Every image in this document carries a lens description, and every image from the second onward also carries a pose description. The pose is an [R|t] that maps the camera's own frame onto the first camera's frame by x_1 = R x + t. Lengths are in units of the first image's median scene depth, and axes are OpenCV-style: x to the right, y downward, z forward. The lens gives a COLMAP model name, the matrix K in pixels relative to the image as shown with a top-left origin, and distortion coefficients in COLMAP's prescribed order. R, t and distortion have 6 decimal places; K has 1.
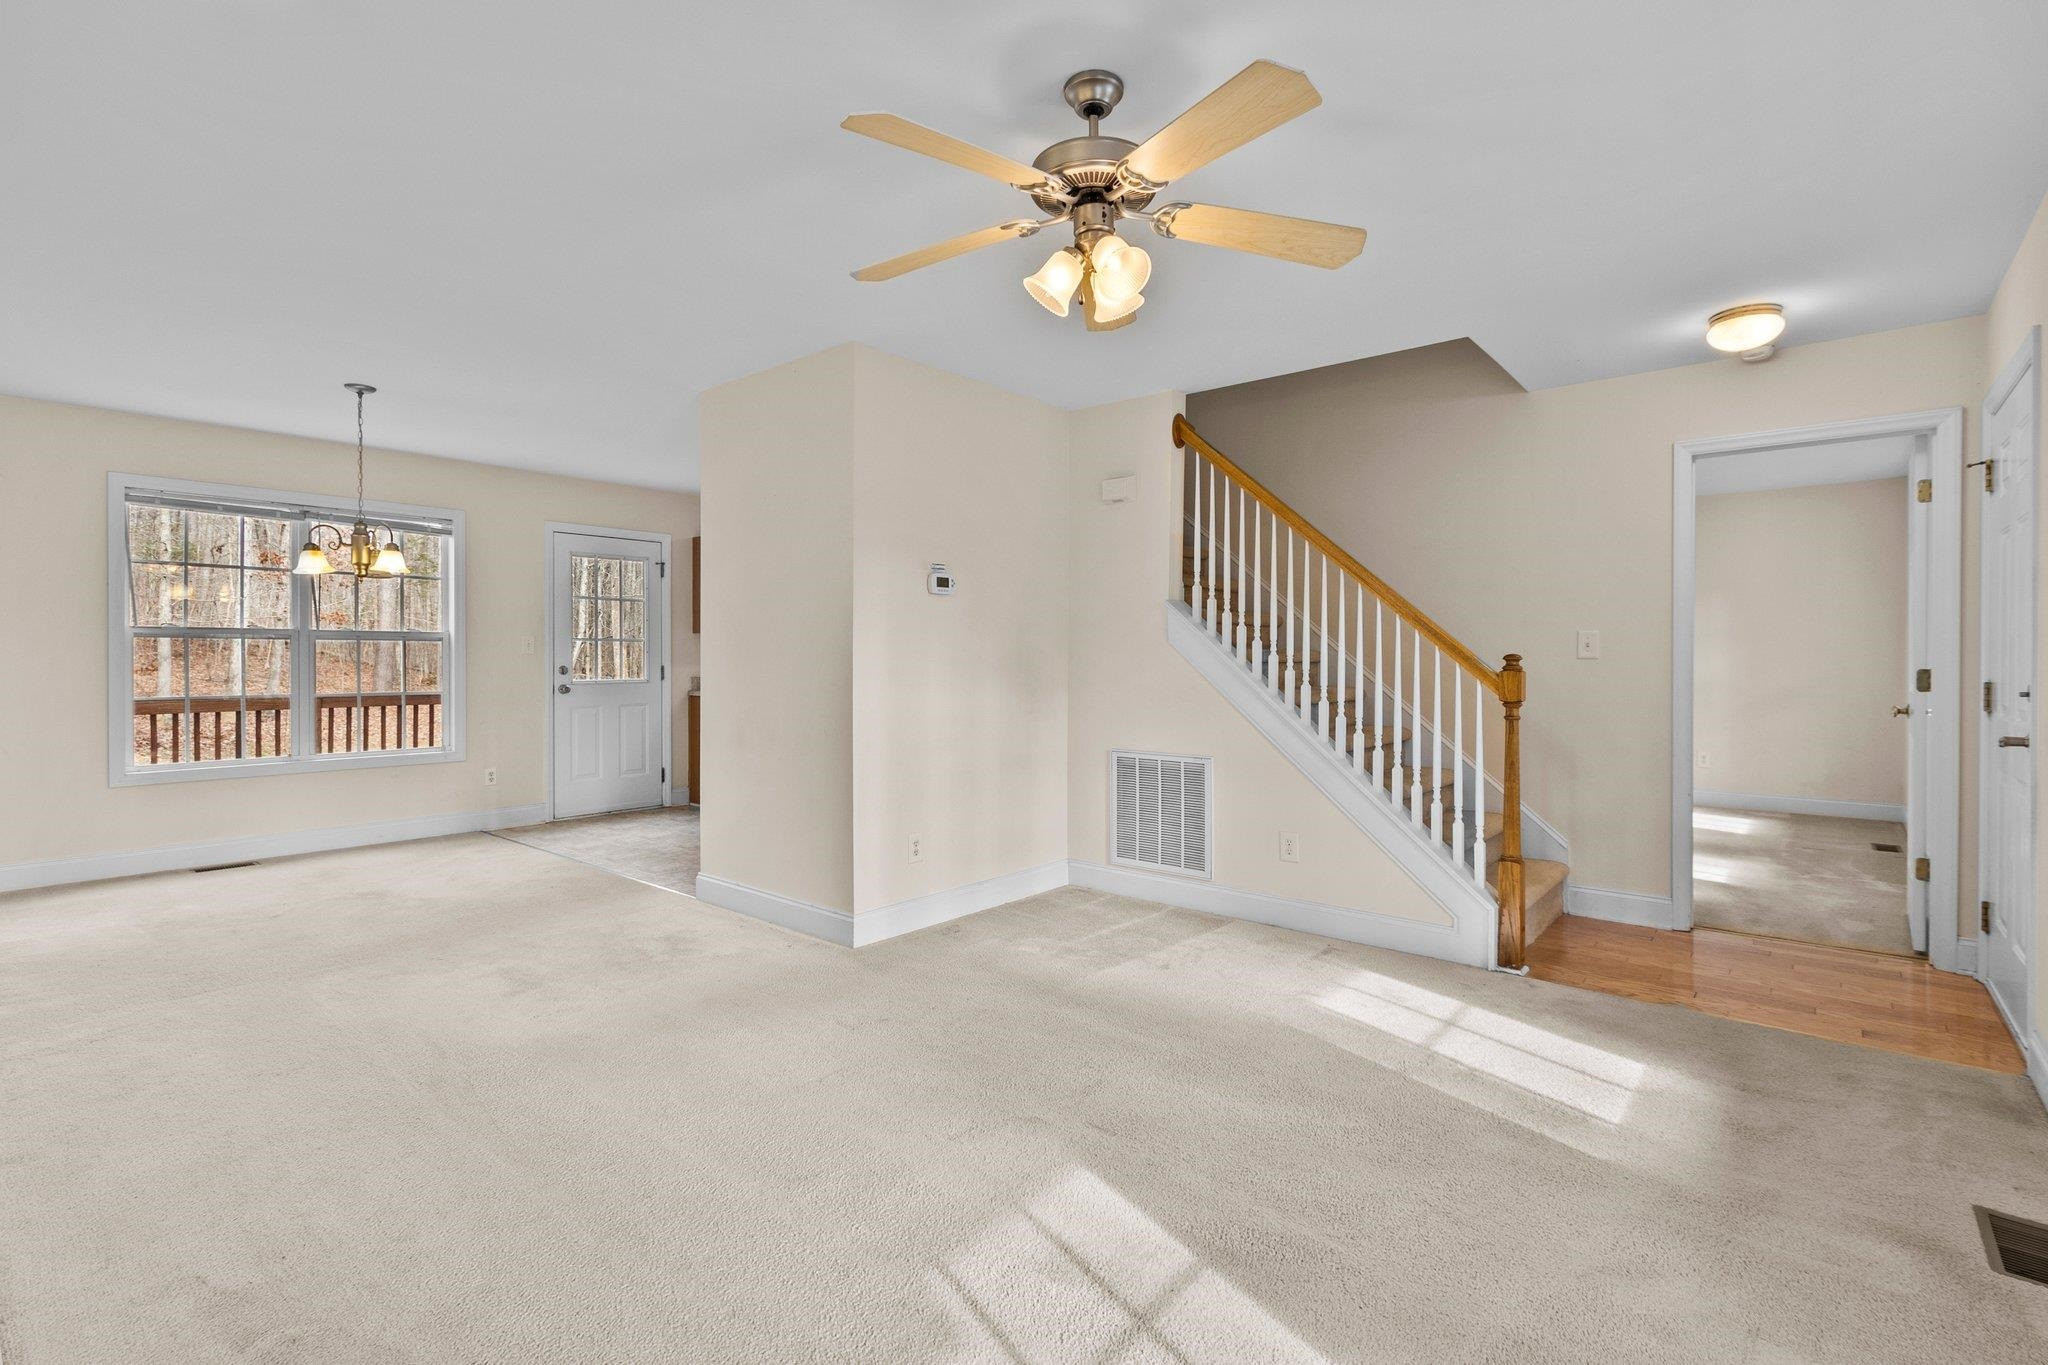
lens RADIAL K [[906.4, 0, 1020.0], [0, 906.4, 666.6], [0, 0, 1]] dist [-0.003671, -0.000243]
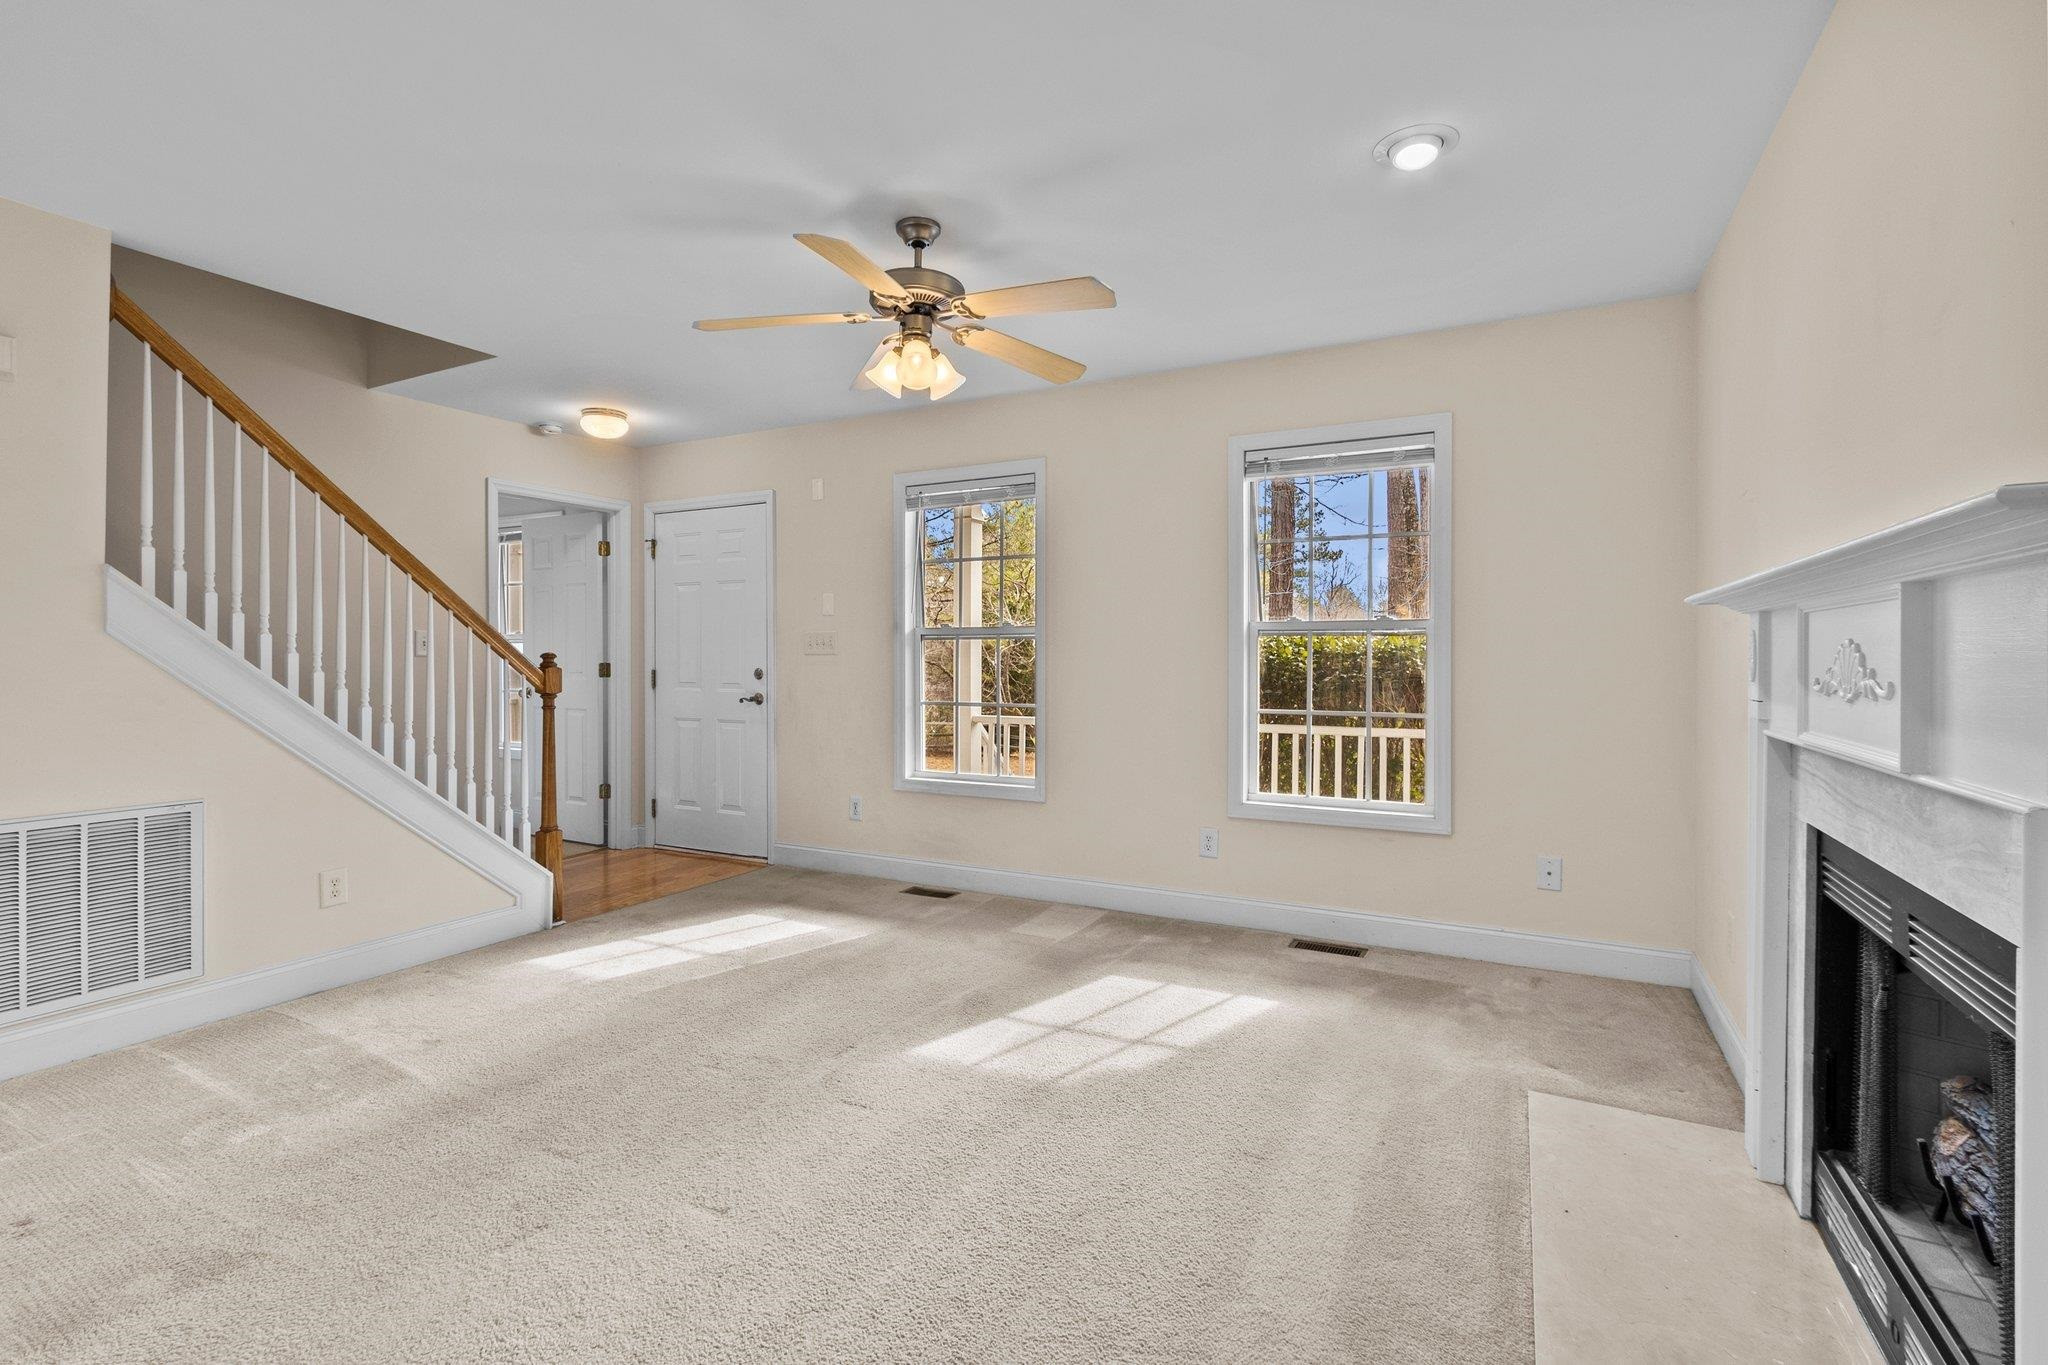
lens RADIAL K [[906.4, 0, 1020.0], [0, 906.4, 666.6], [0, 0, 1]] dist [-0.003671, -0.000243]
pose [[-0.201323, -0.012121, 0.979450, -0.714206], [0.006053, 0.999889, 0.013618, -0.008004], [-0.979506, 0.008670, -0.201227, 0.640762]]
